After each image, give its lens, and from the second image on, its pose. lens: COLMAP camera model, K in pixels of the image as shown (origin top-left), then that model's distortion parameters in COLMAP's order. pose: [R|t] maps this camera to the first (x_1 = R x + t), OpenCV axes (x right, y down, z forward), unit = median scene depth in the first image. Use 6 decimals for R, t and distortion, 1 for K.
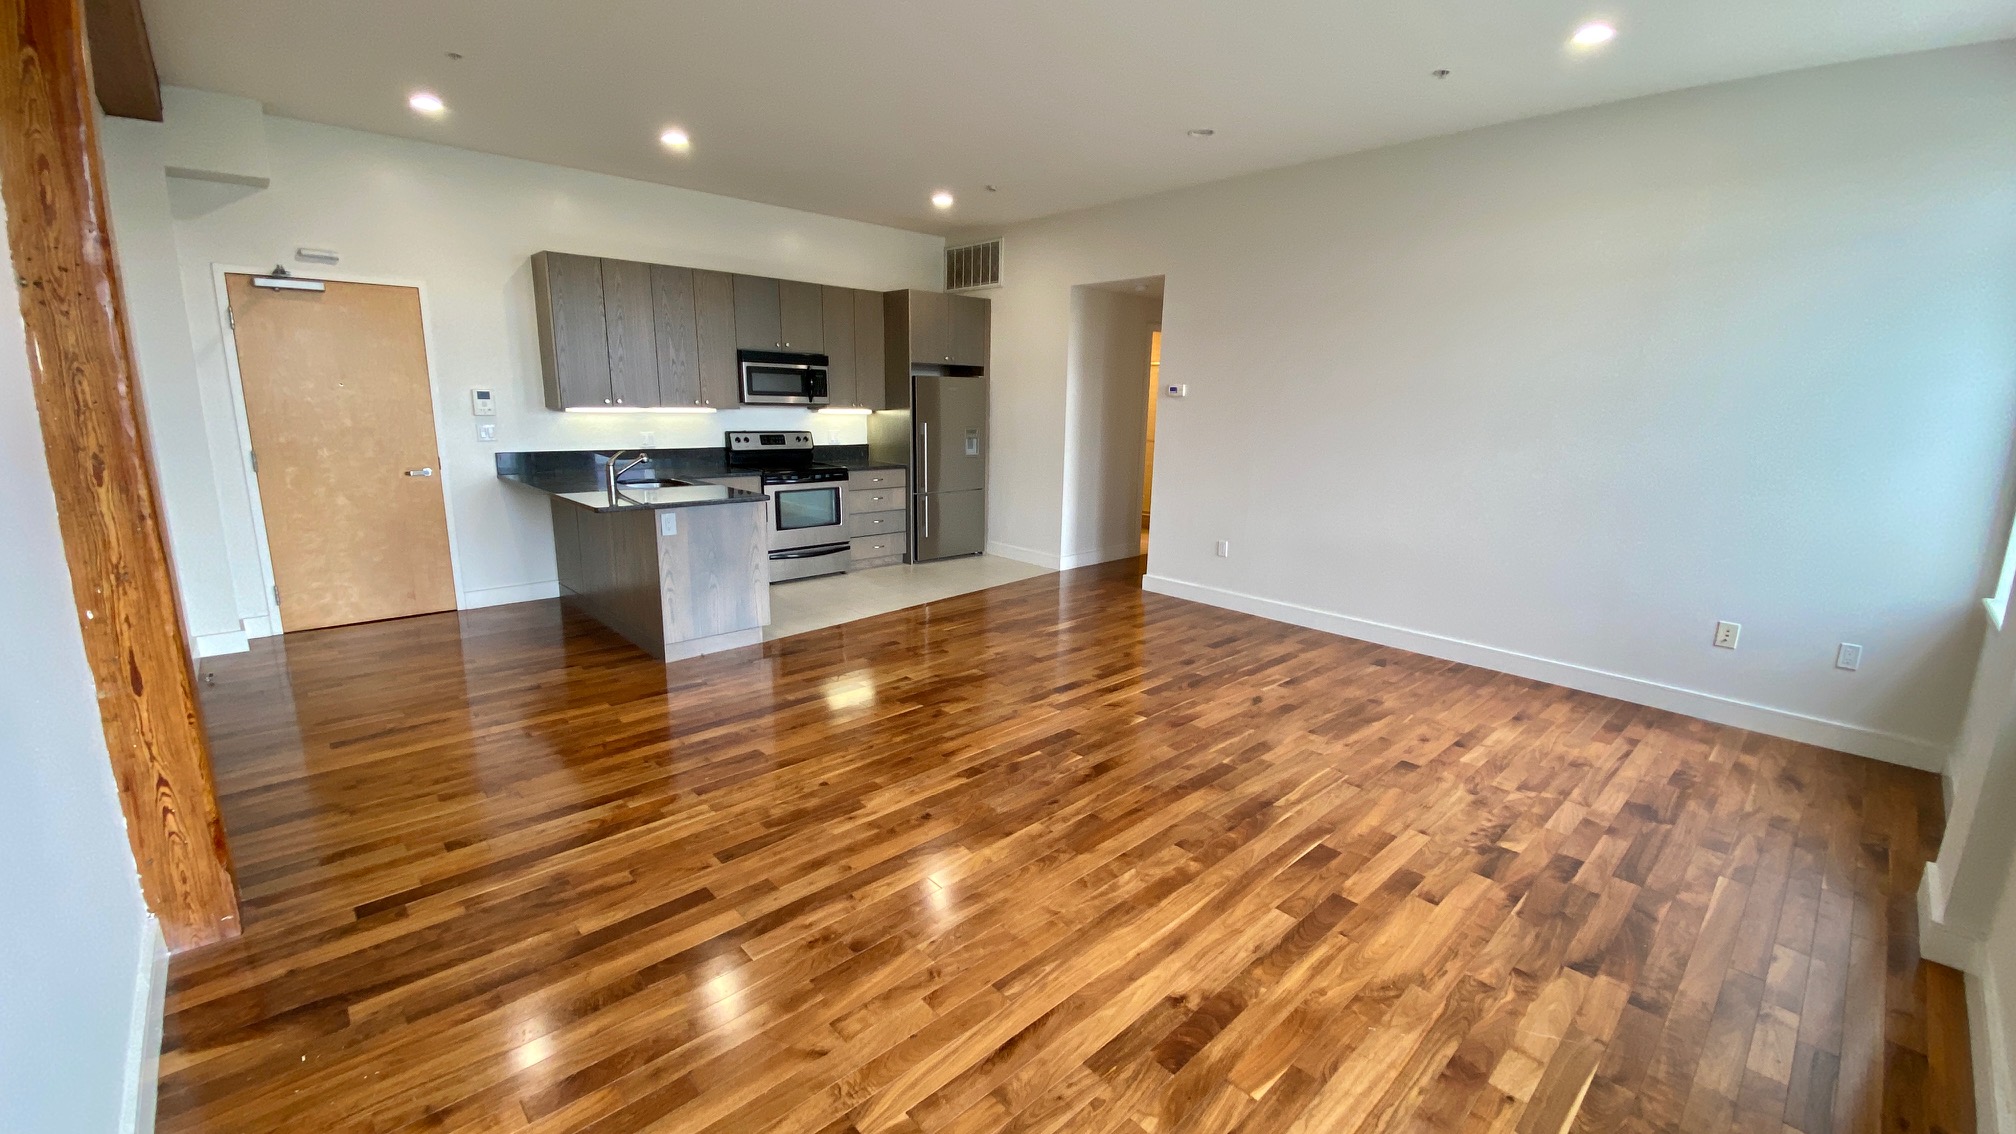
lens RADIAL K [[827.2, 0, 1010.2], [0, 827.2, 562.9], [0, 0, 1]] dist [-0.000138, -0.000484]
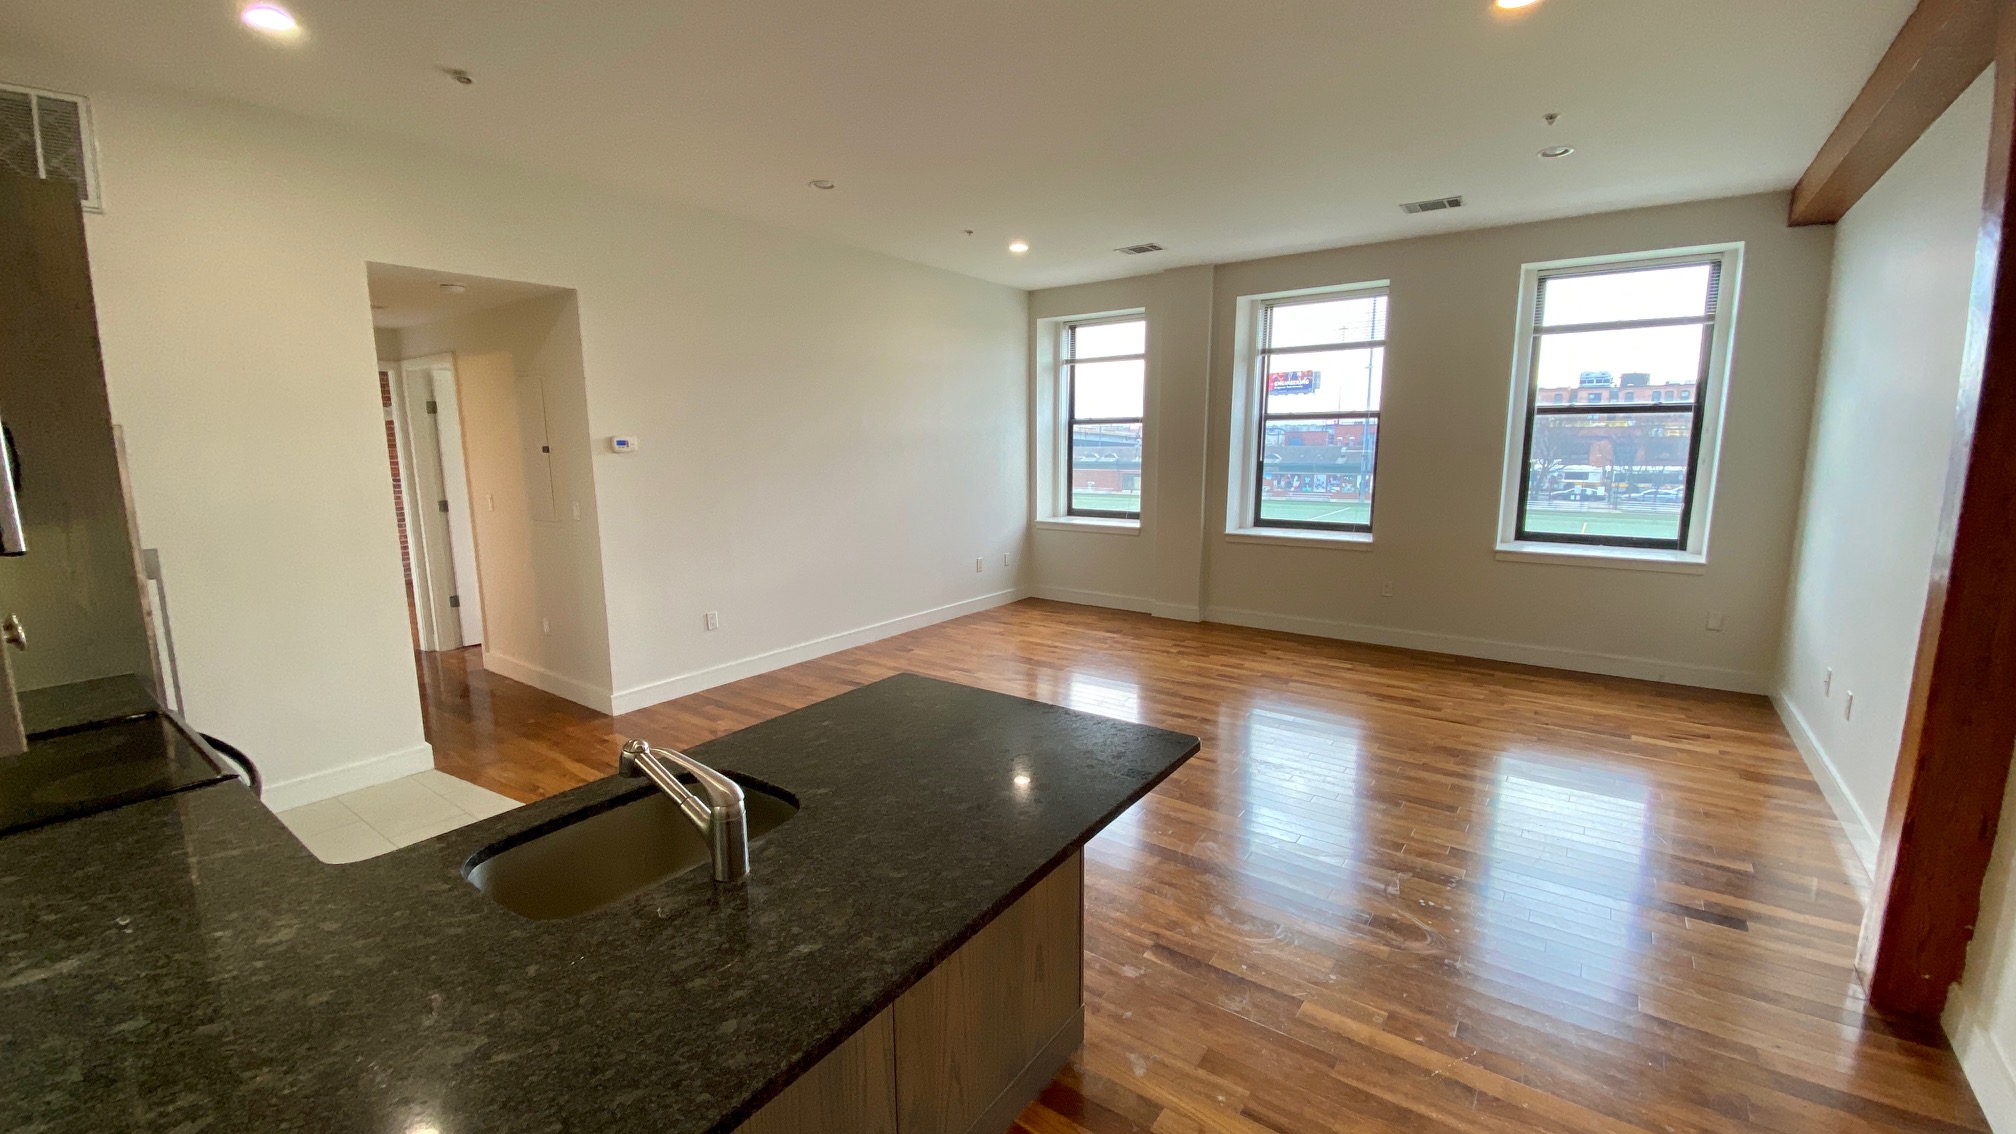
lens RADIAL K [[827.2, 0, 1014.9], [0, 827.2, 558.0], [0, 0, 1]] dist [-0.000138, -0.000484]
pose [[-0.187373, -0.164042, 0.968494, -0.439870], [0.209098, 0.956699, 0.202498, -0.130664], [-0.959776, 0.240453, -0.144959, 0.550758]]
